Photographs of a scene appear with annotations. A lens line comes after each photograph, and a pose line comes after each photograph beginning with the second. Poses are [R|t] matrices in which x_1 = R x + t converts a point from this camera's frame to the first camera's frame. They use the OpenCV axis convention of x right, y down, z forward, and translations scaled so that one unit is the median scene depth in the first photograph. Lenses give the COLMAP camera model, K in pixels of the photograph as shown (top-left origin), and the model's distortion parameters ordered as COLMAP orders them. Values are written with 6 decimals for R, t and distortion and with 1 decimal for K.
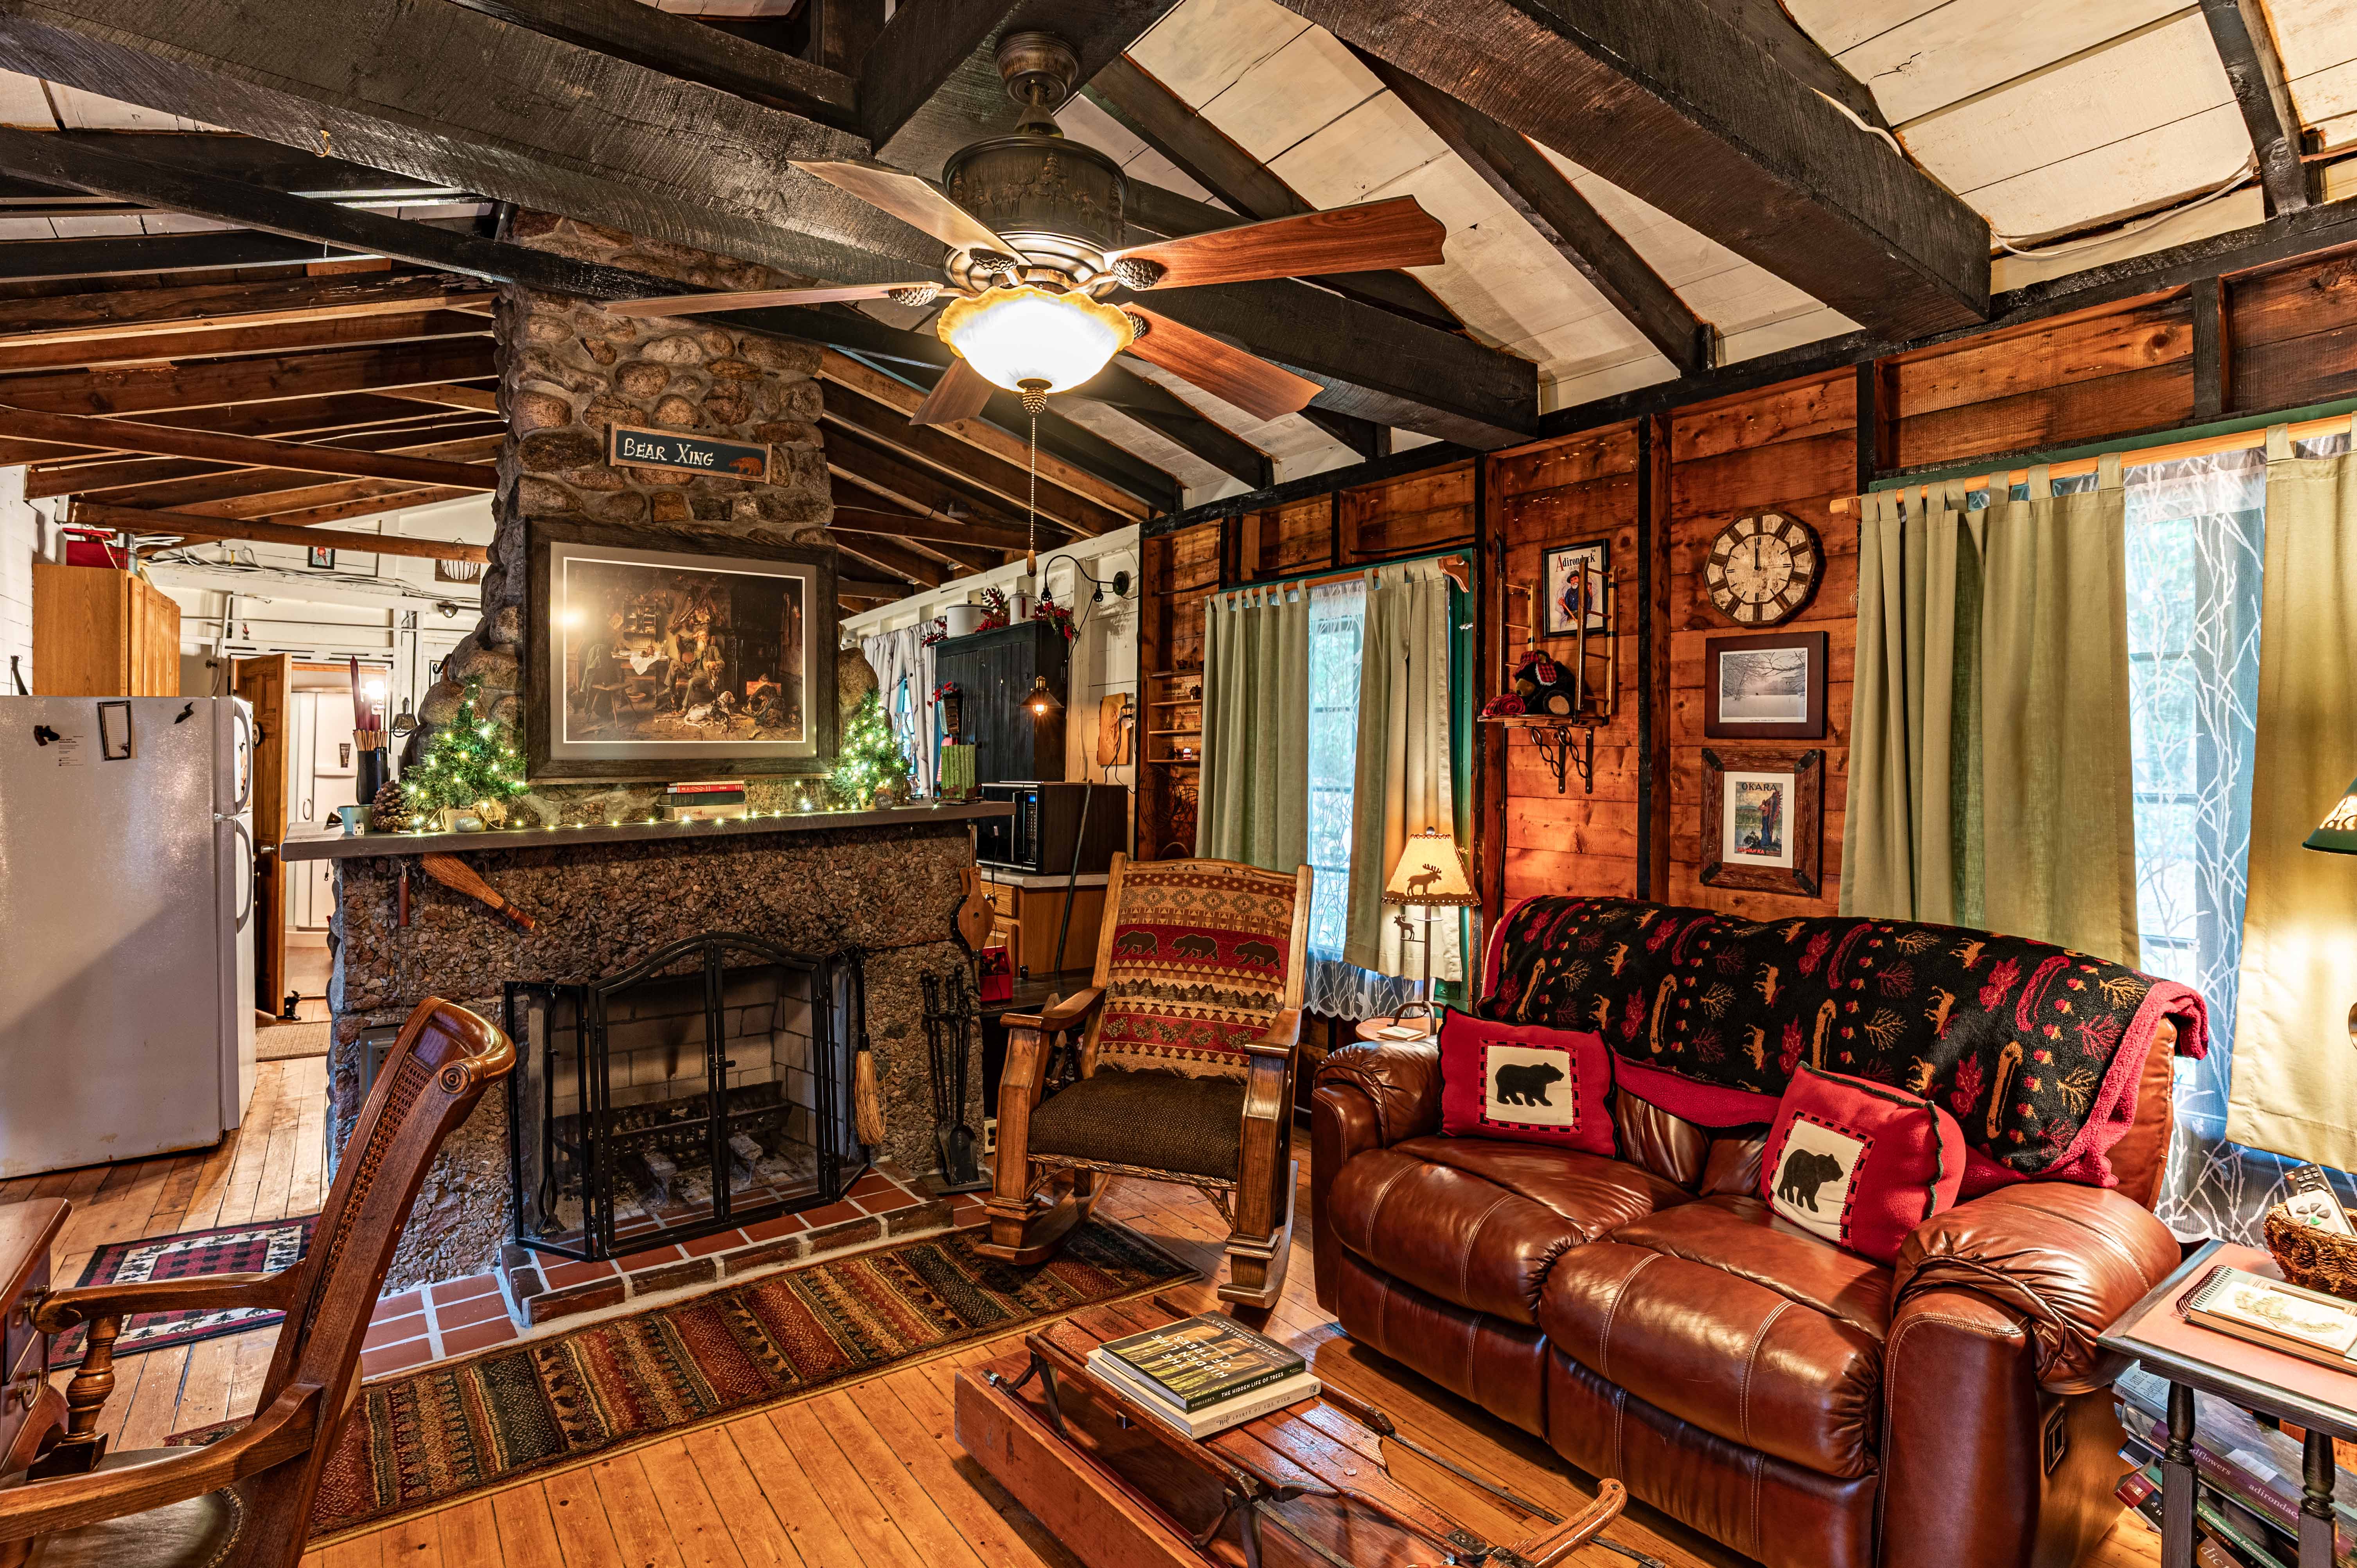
lens RADIAL K [[1192.5, 0, 1162.7], [0, 1192.5, 739.4], [0, 0, 1]] dist [-0.066940, 0.026616]
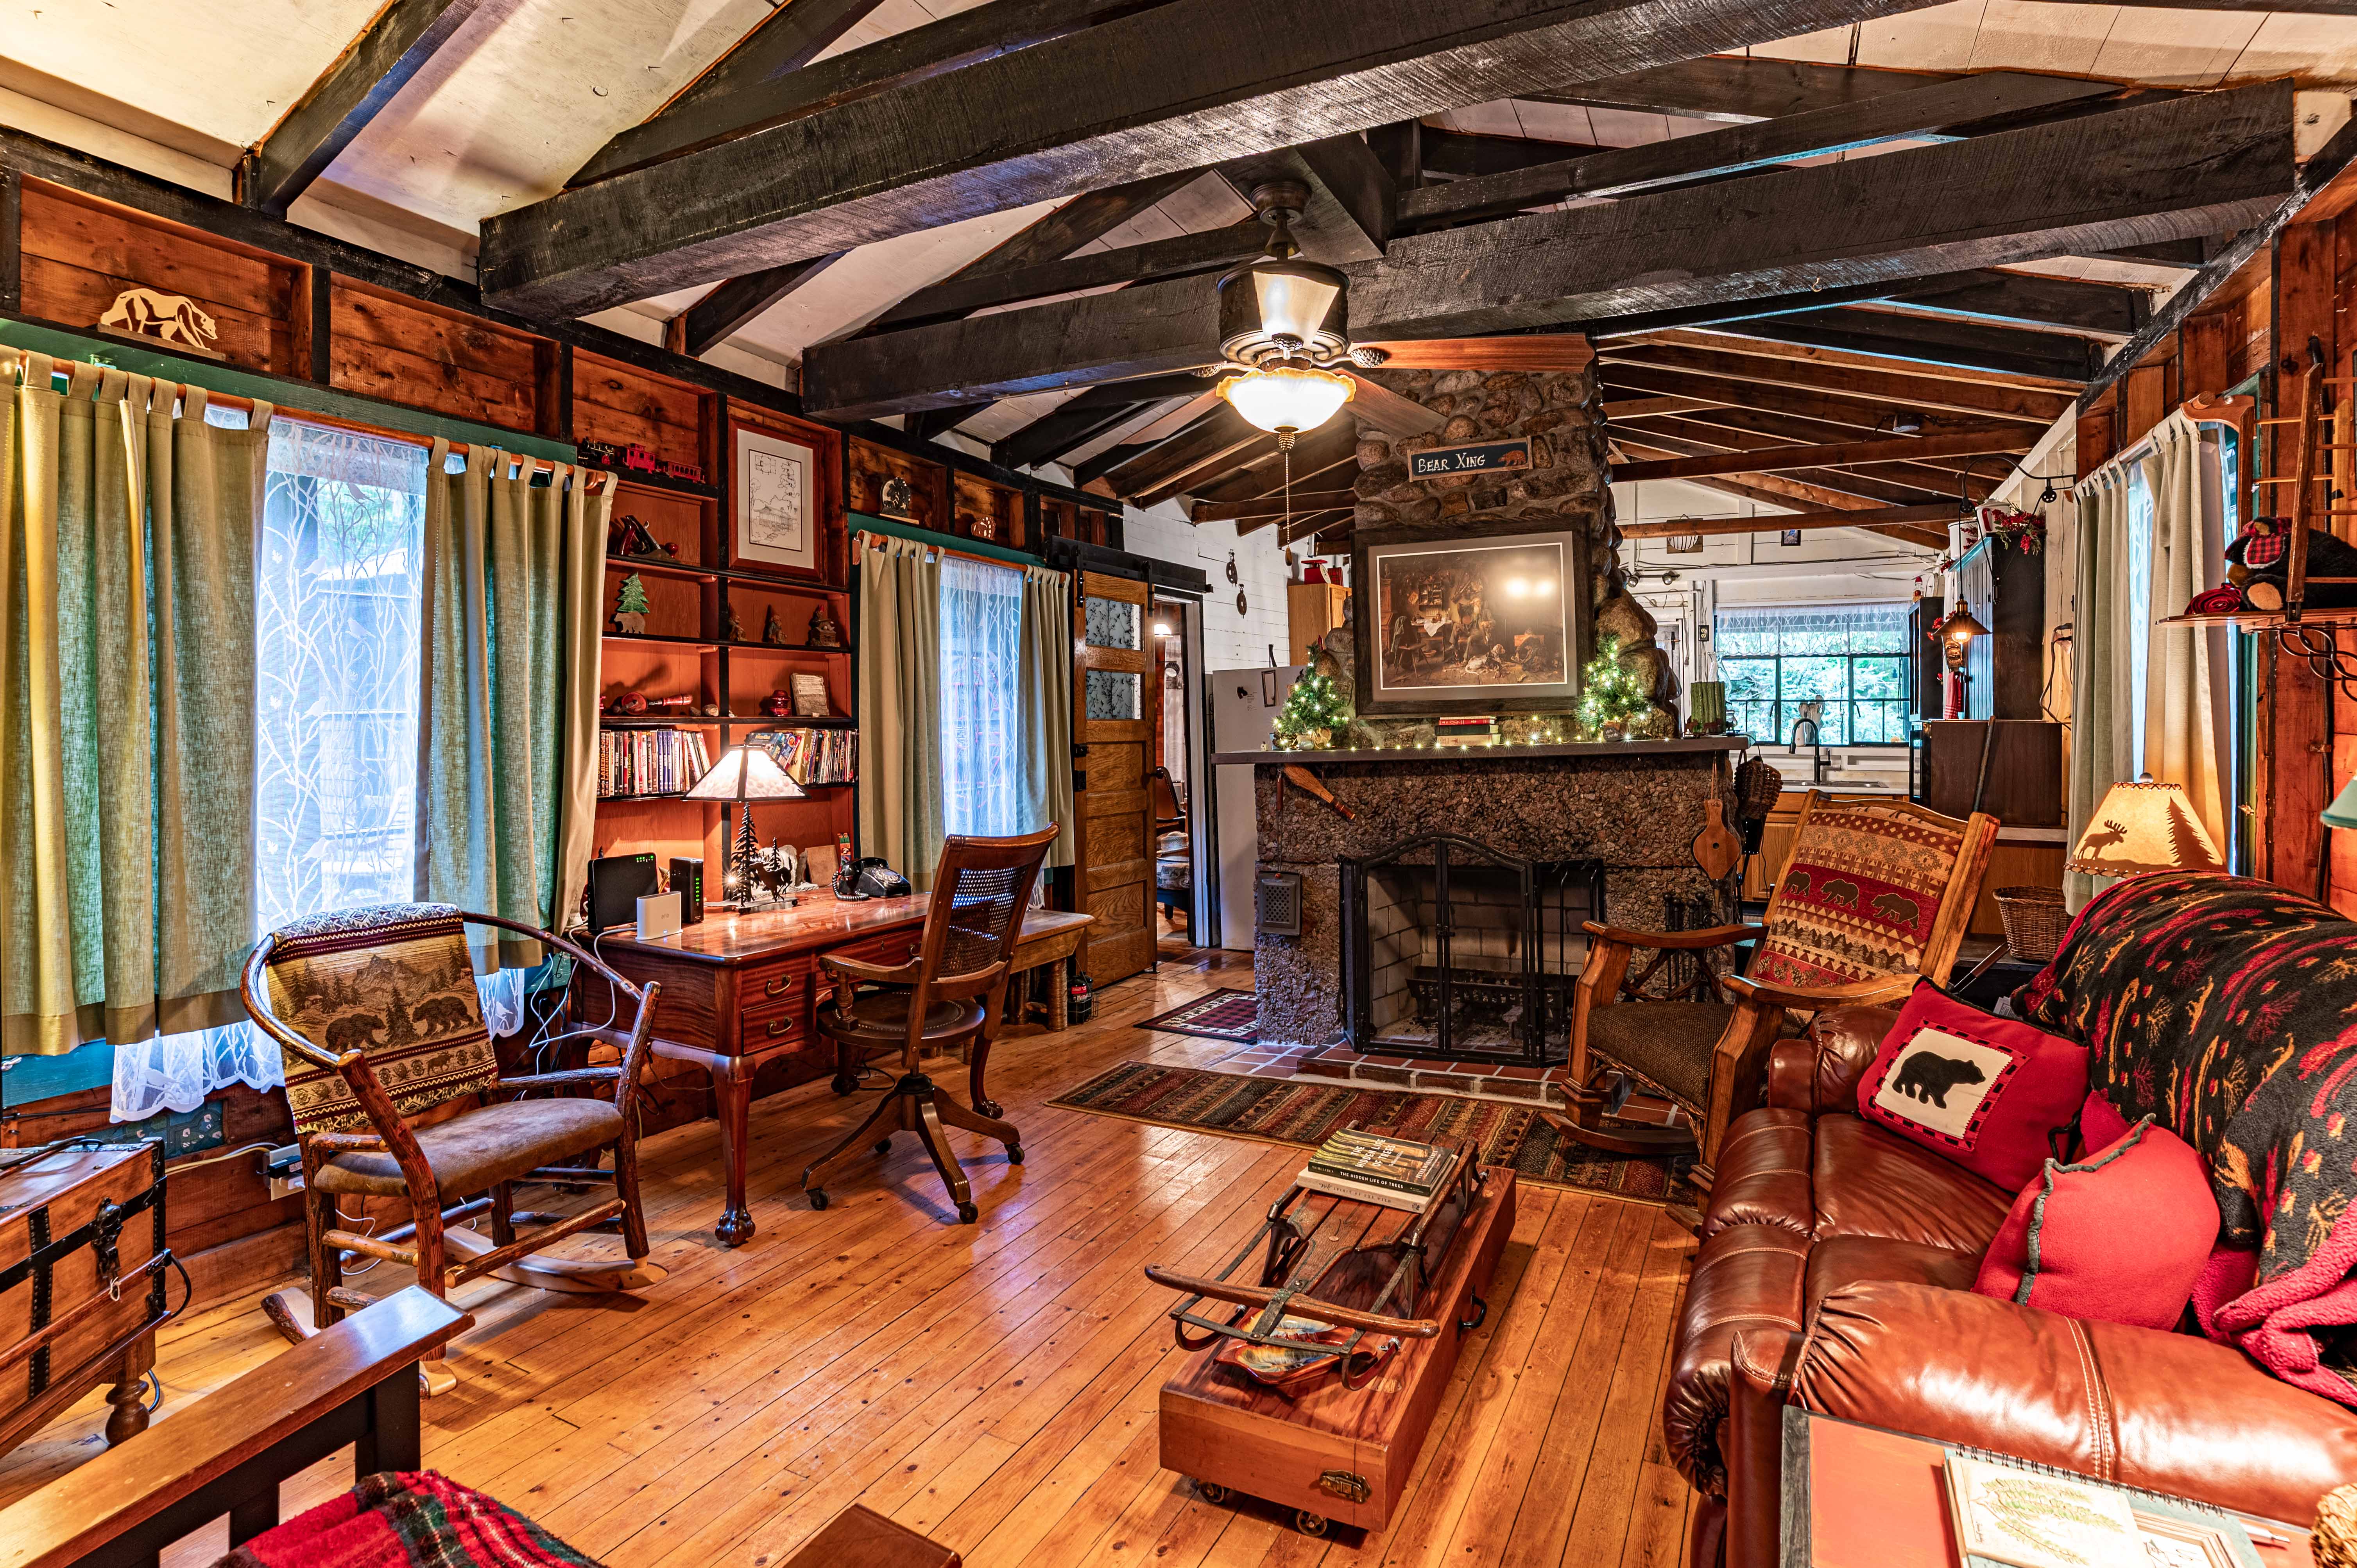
lens RADIAL K [[1192.5, 0, 1158.0], [0, 1192.5, 718.8], [0, 0, 1]] dist [-0.066940, 0.026616]
pose [[0.446034, -0.002399, -0.895013, 0.609159], [0.027298, 0.999568, 0.010925, 0.014566], [0.894600, -0.029305, 0.445906, 0.125912]]
